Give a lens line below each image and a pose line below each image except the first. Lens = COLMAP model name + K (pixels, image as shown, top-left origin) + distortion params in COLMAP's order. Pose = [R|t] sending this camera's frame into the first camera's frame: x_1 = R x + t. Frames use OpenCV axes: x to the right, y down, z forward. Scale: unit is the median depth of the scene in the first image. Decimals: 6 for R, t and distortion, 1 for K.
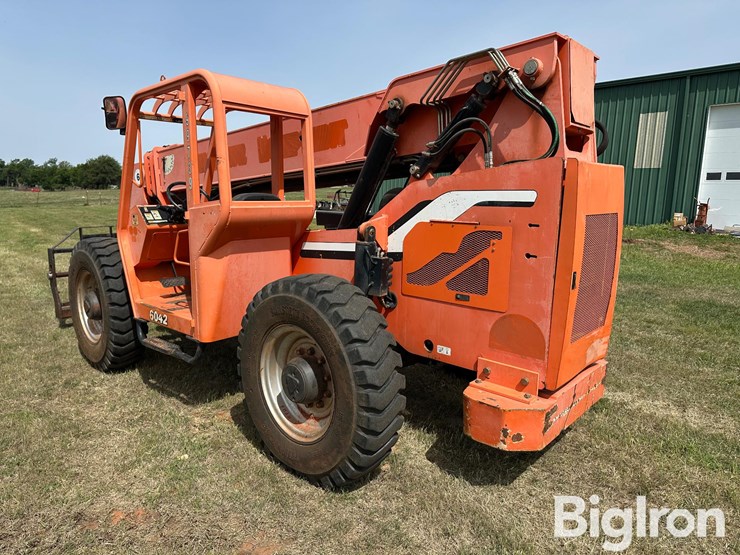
lens RADIAL K [[520.3, 0, 374.8], [0, 520.3, 277.0], [0, 0, 1]] dist [0.101749, -0.166436]
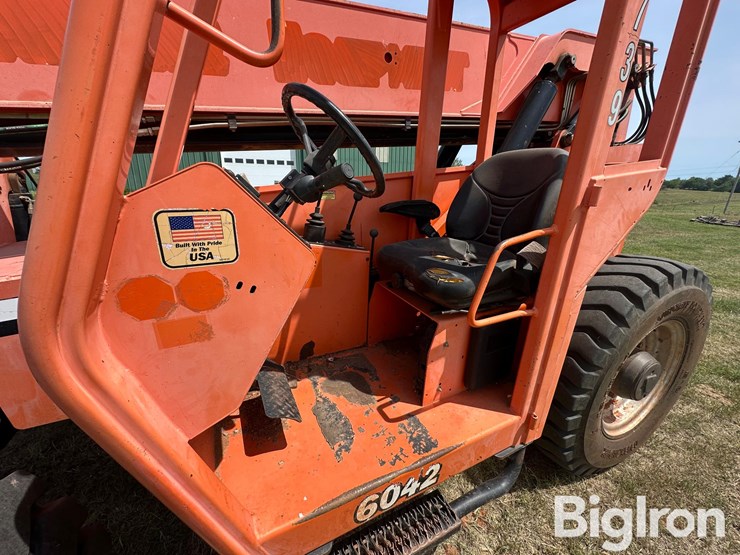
lens RADIAL K [[295.1, 0, 370.0], [0, 295.1, 277.5], [0, 0, 1]] dist [-0.002769, -0.000149]
pose [[0.385005, -0.294170, 0.874777, -0.698610], [0.121506, 0.955748, 0.267922, -0.153771], [-0.914881, 0.003139, 0.403711, 1.181691]]
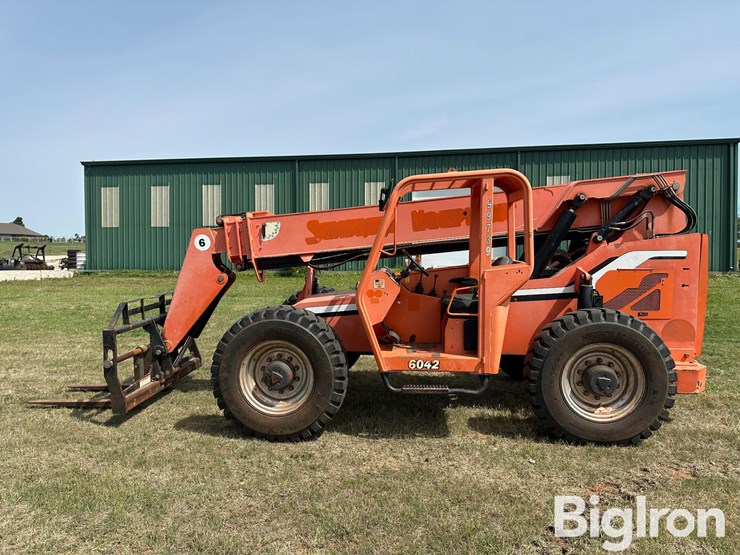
lens RADIAL K [[520.3, 0, 374.8], [0, 520.3, 277.0], [0, 0, 1]] dist [0.101749, -0.166436]
pose [[0.795405, -0.059505, 0.603151, -1.493538], [0.113795, 0.992133, -0.052187, -0.085990], [-0.595300, 0.110145, 0.795918, 0.154185]]
